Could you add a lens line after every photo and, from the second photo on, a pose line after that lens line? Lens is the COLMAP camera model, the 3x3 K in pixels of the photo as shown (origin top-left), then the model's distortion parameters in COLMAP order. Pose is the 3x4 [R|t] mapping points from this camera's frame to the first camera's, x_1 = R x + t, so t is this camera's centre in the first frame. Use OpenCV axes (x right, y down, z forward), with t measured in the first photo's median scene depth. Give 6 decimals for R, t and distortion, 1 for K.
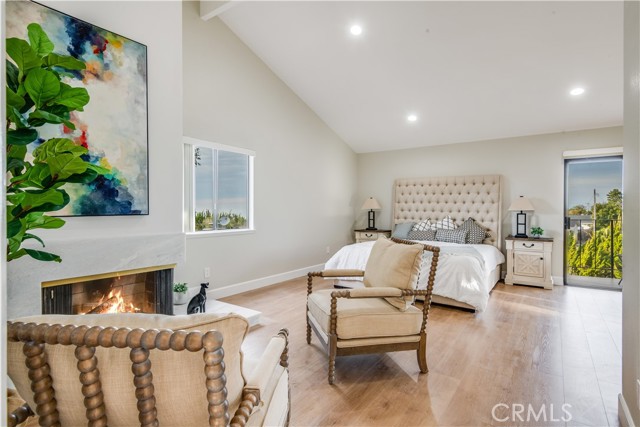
lens RADIAL K [[330.6, 0, 315.1], [0, 330.6, 211.5], [0, 0, 1]] dist [0.006903, -0.000555]
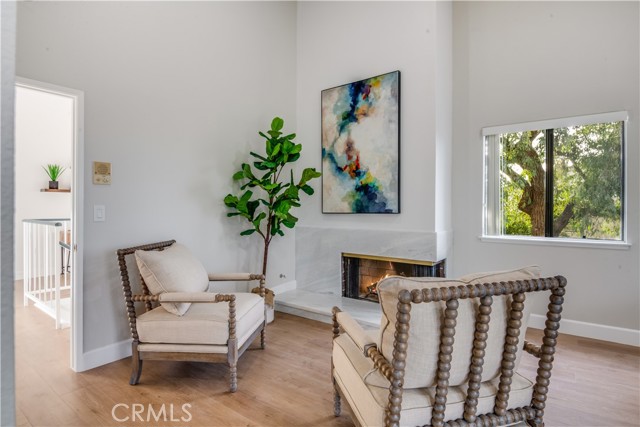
lens RADIAL K [[330.6, 0, 316.4], [0, 330.6, 209.7], [0, 0, 1]] dist [0.006903, -0.000555]
pose [[-0.006733, 0.004955, -0.999965, 0.369216], [-0.011117, 0.999926, 0.005029, -0.003484], [0.999916, 0.011151, -0.006677, 0.393685]]
